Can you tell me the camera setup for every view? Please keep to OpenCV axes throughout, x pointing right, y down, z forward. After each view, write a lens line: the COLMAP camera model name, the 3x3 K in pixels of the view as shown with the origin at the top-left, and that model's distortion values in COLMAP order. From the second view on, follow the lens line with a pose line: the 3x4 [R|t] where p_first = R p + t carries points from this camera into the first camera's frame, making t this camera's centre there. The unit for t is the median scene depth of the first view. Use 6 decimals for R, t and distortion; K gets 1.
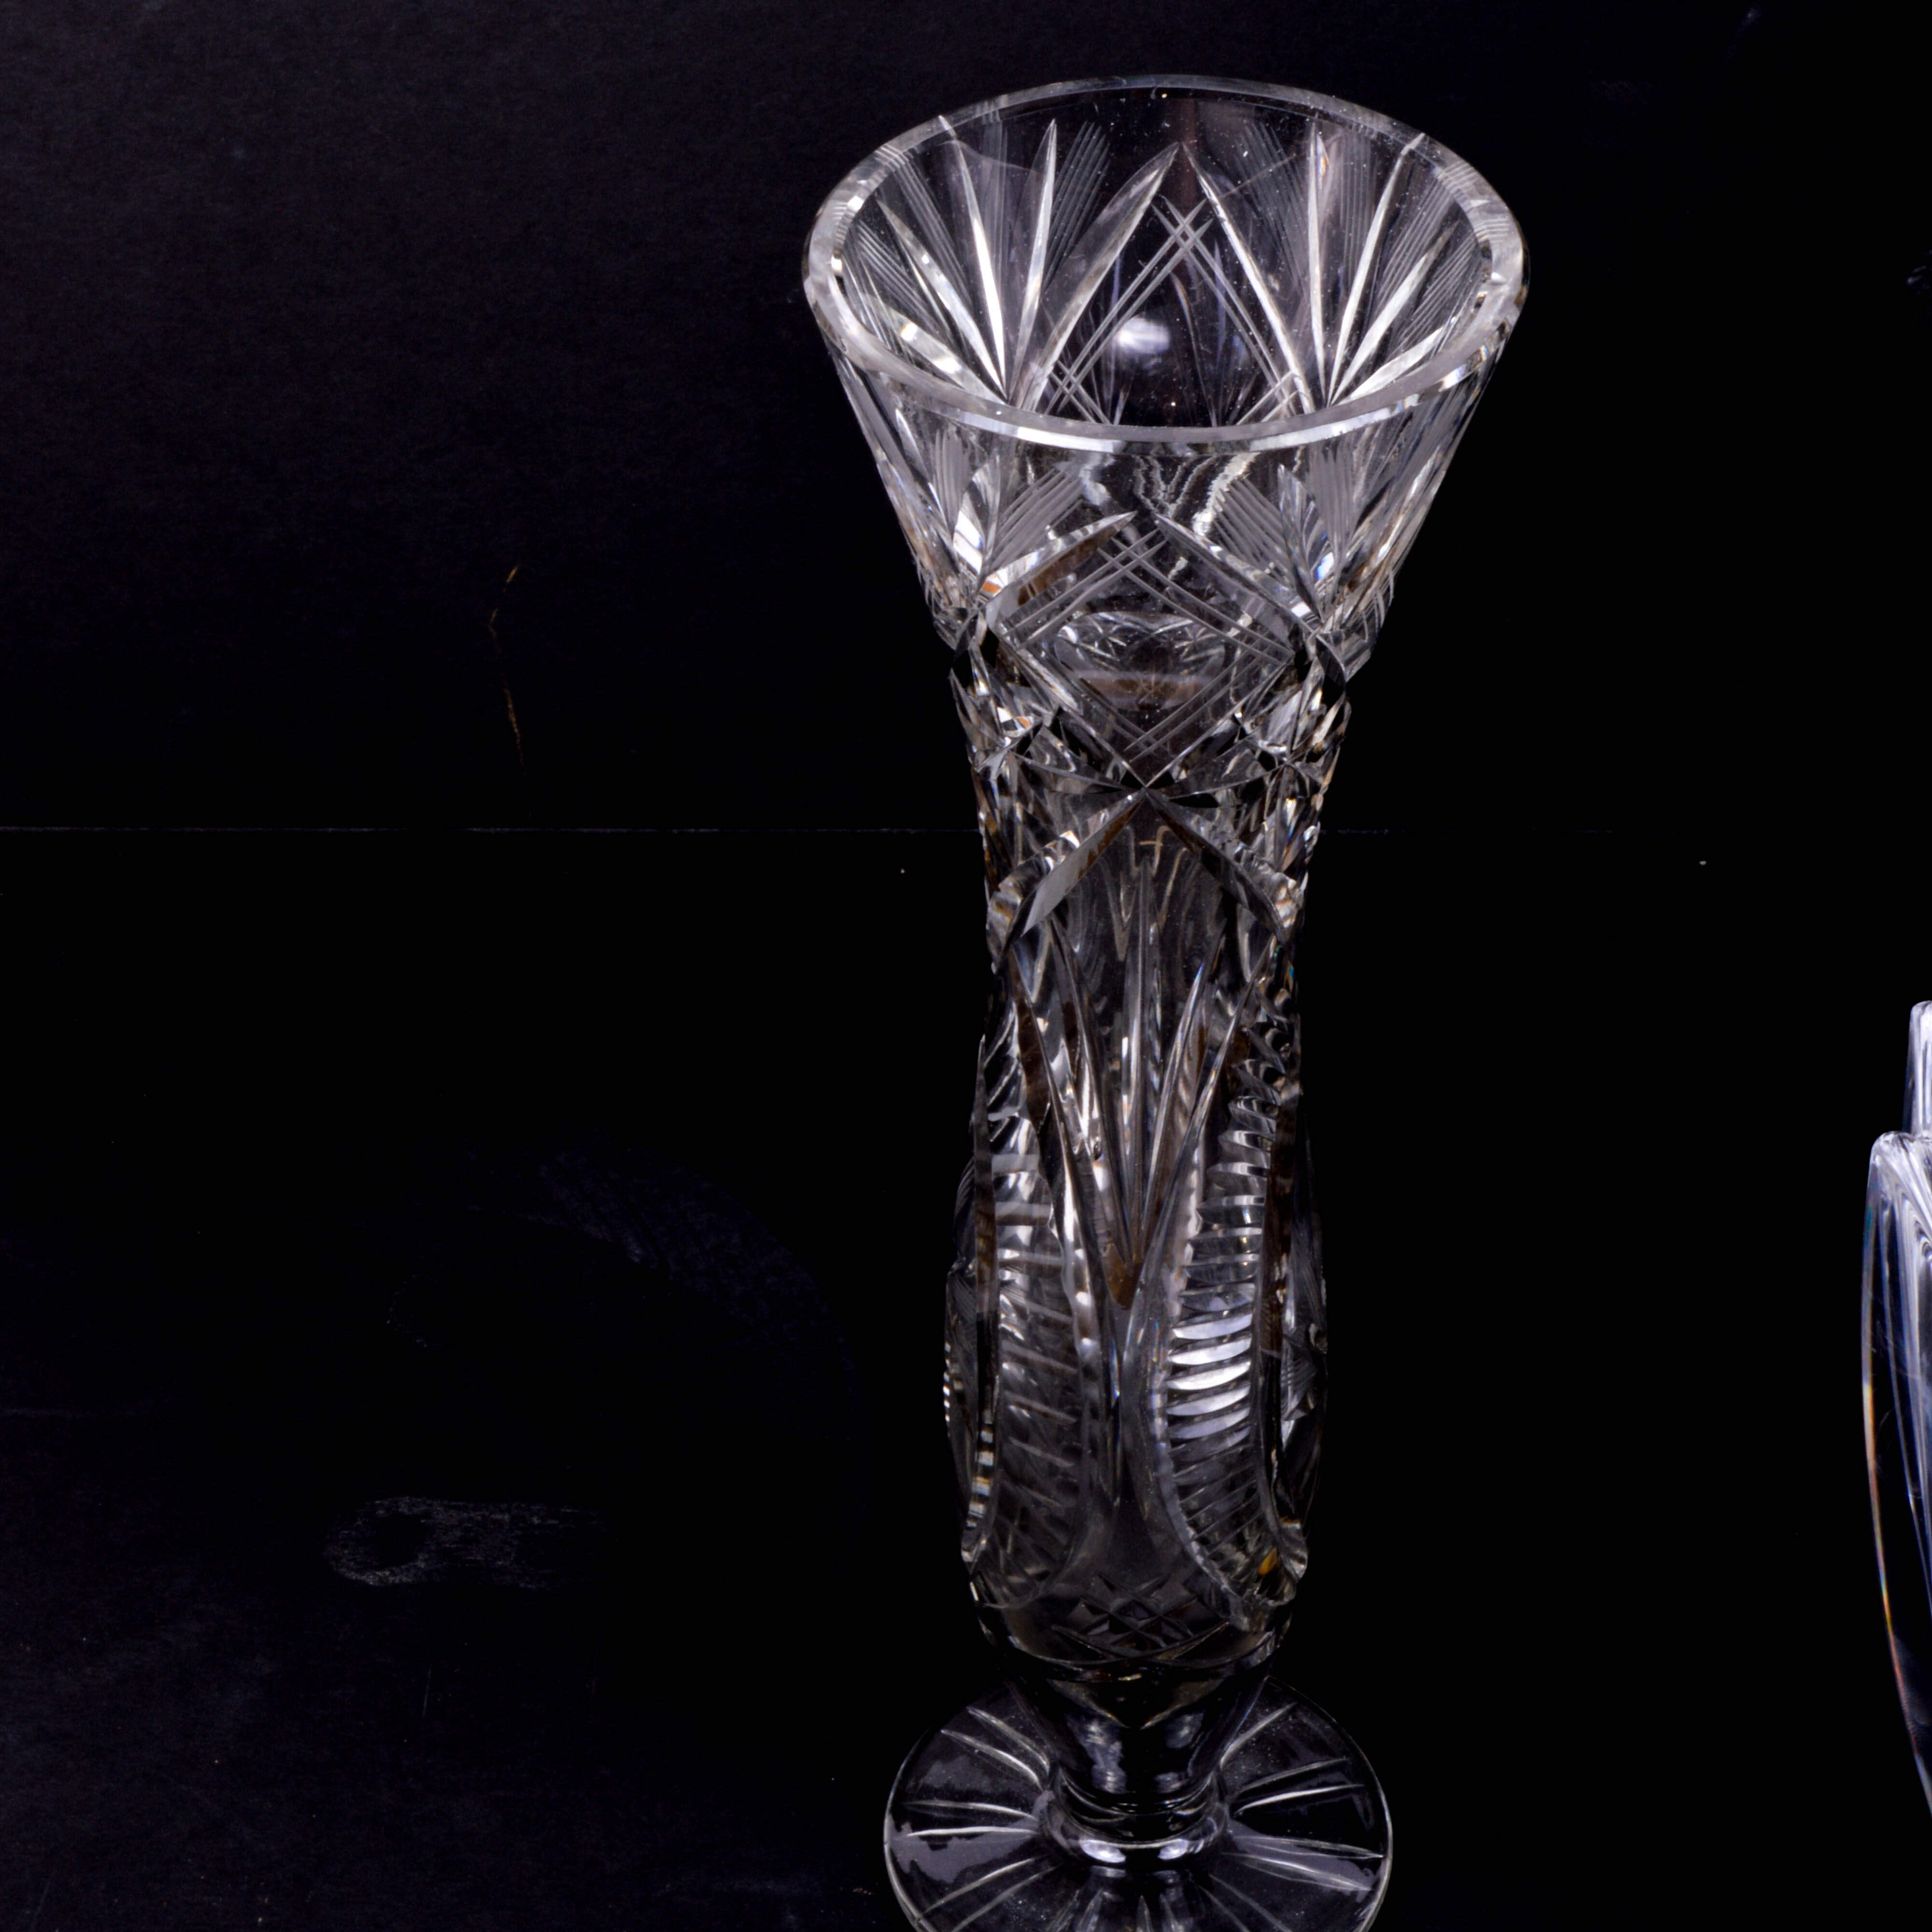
lens RADIAL K [[5060.9, 0, 892.8], [0, 5060.9, 951.2], [0, 0, 1]] dist [-0.065291, 0.000000]
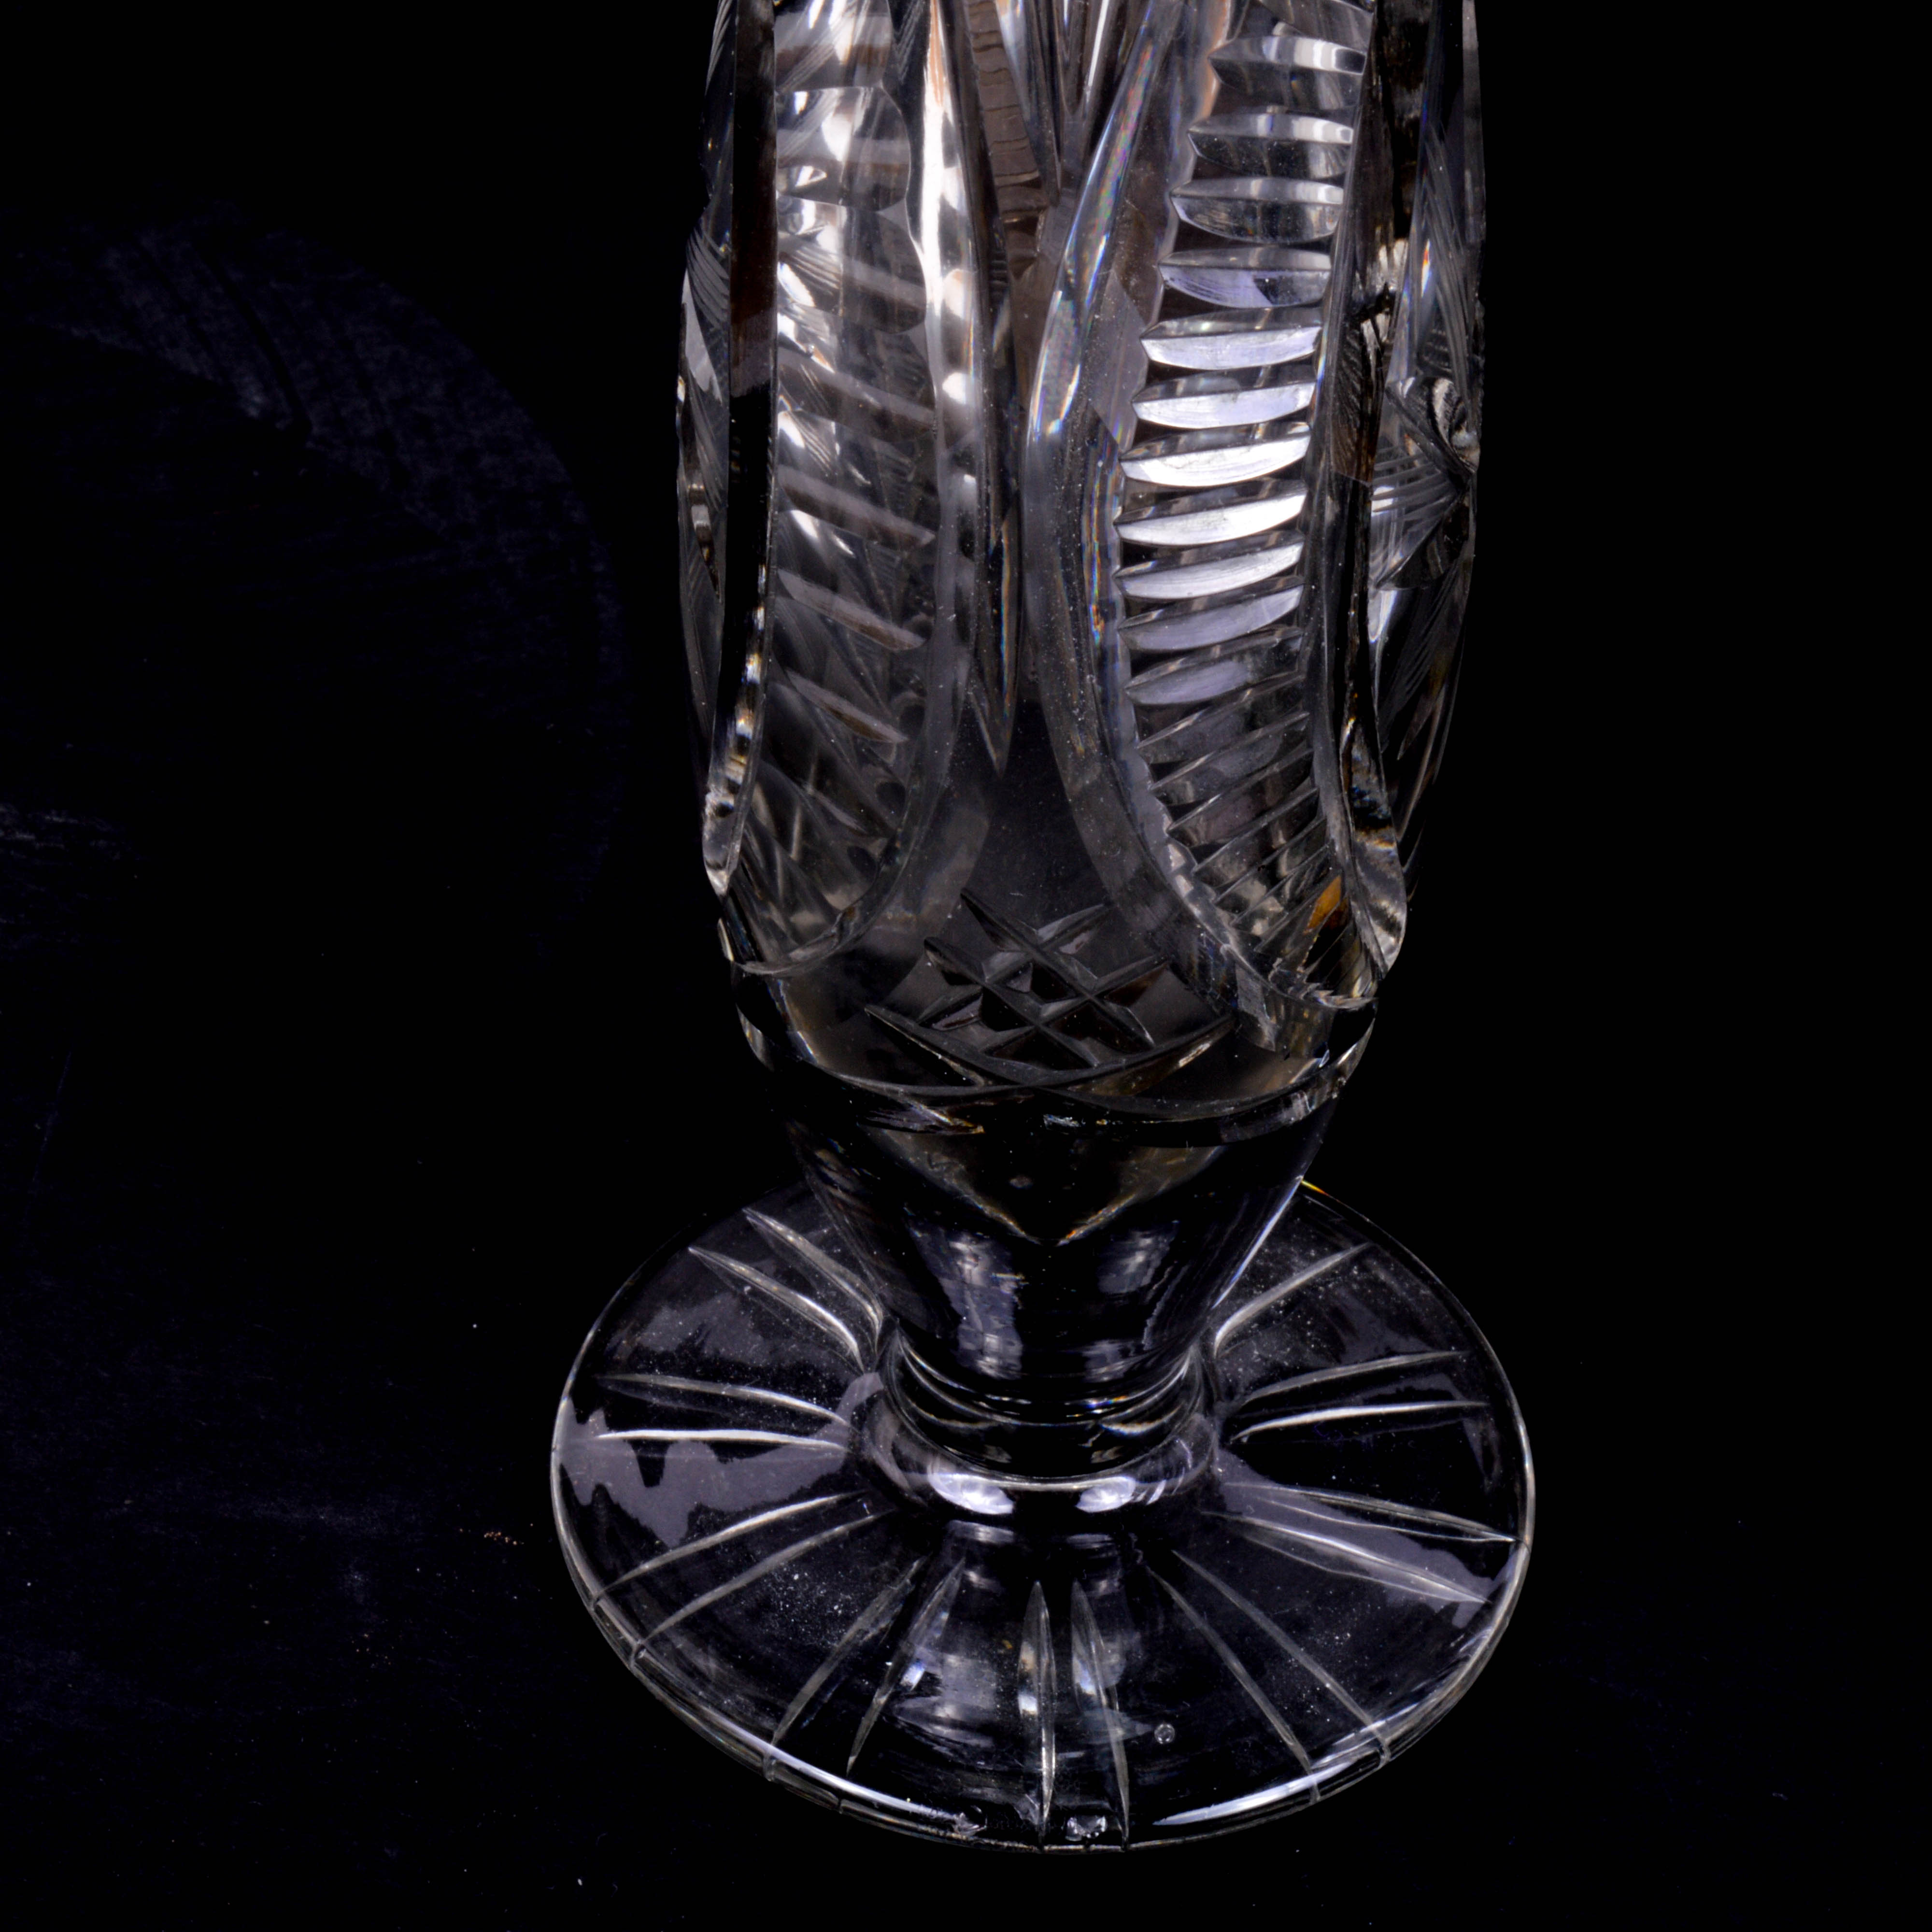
lens RADIAL K [[5754.0, 0, 963.4], [0, 5754.0, 966.7], [0, 0, 1]] dist [-0.109146, 0.000000]
pose [[0.997769, 0.066687, -0.003011, 0.046712], [-0.066325, 0.995447, 0.068460, 0.101608], [0.007563, -0.068107, 0.997649, 0.501921]]
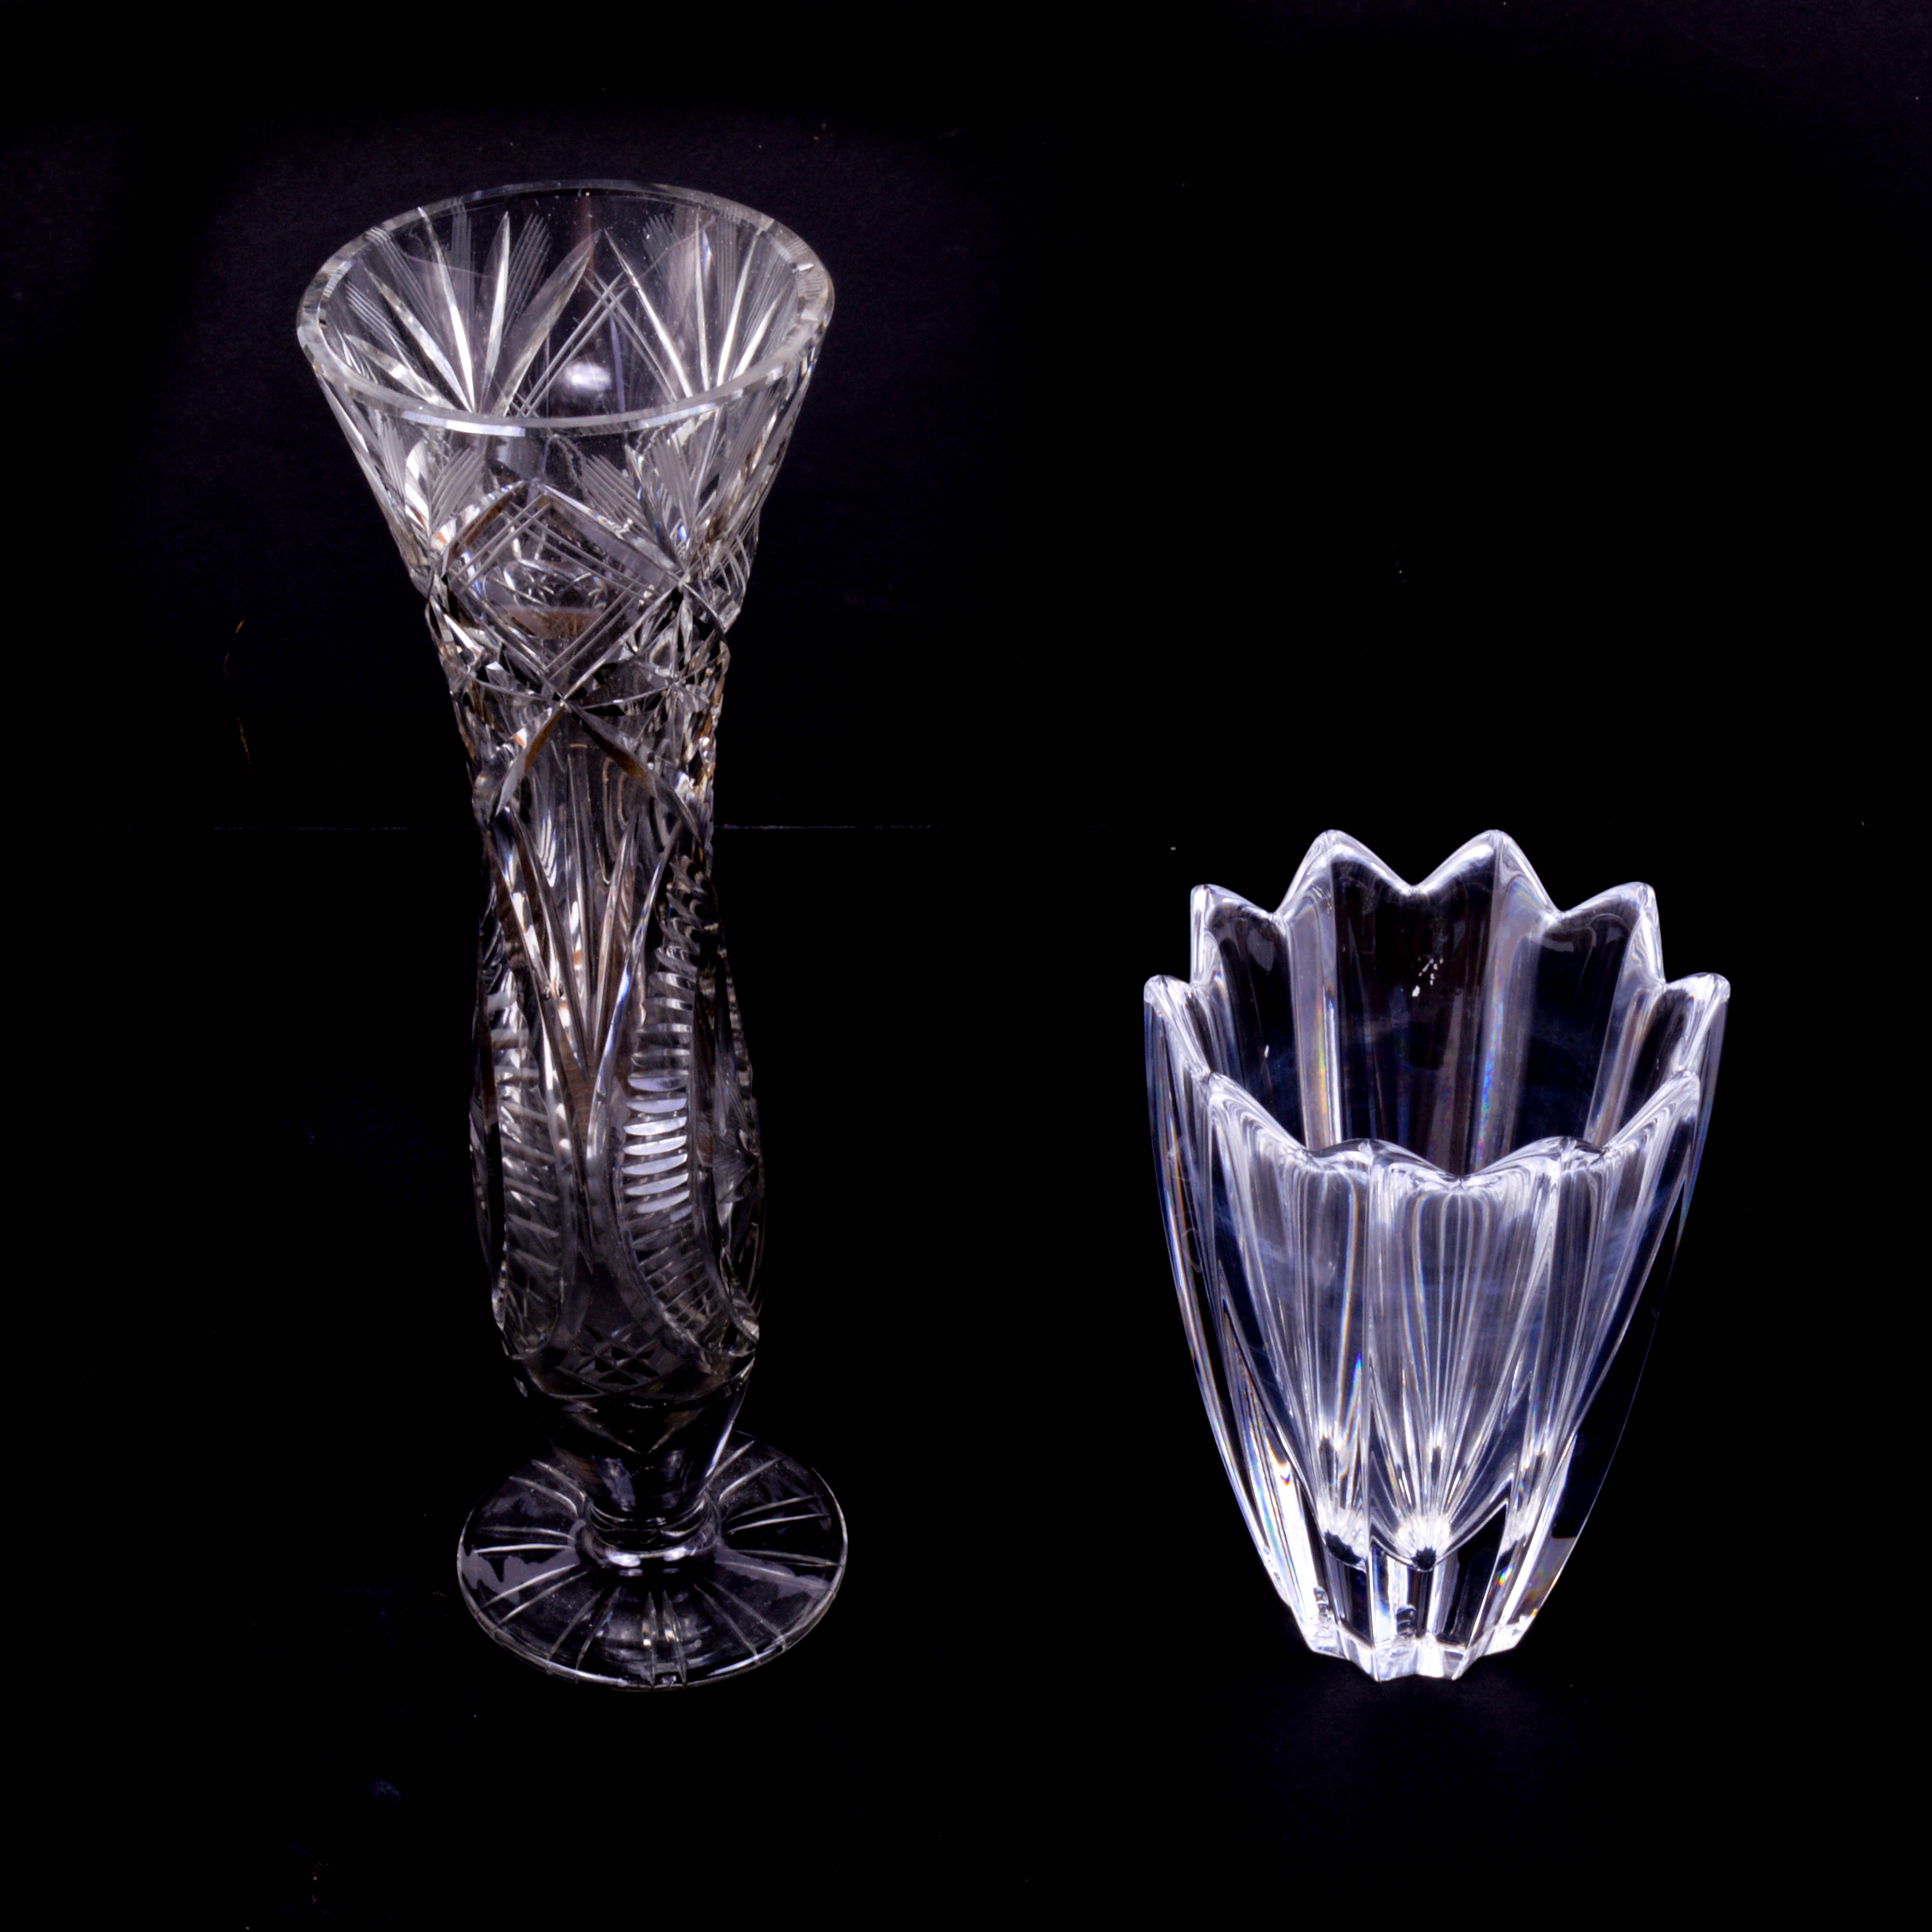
lens RADIAL K [[4346.4, 0, 969.0], [0, 4346.4, 946.8], [0, 0, 1]] dist [-0.034134, 0.000000]
pose [[0.999577, -0.004766, 0.028707, 0.118976], [0.005812, 0.999317, -0.036481, 0.073303], [-0.028513, 0.036633, 0.998922, -0.152164]]
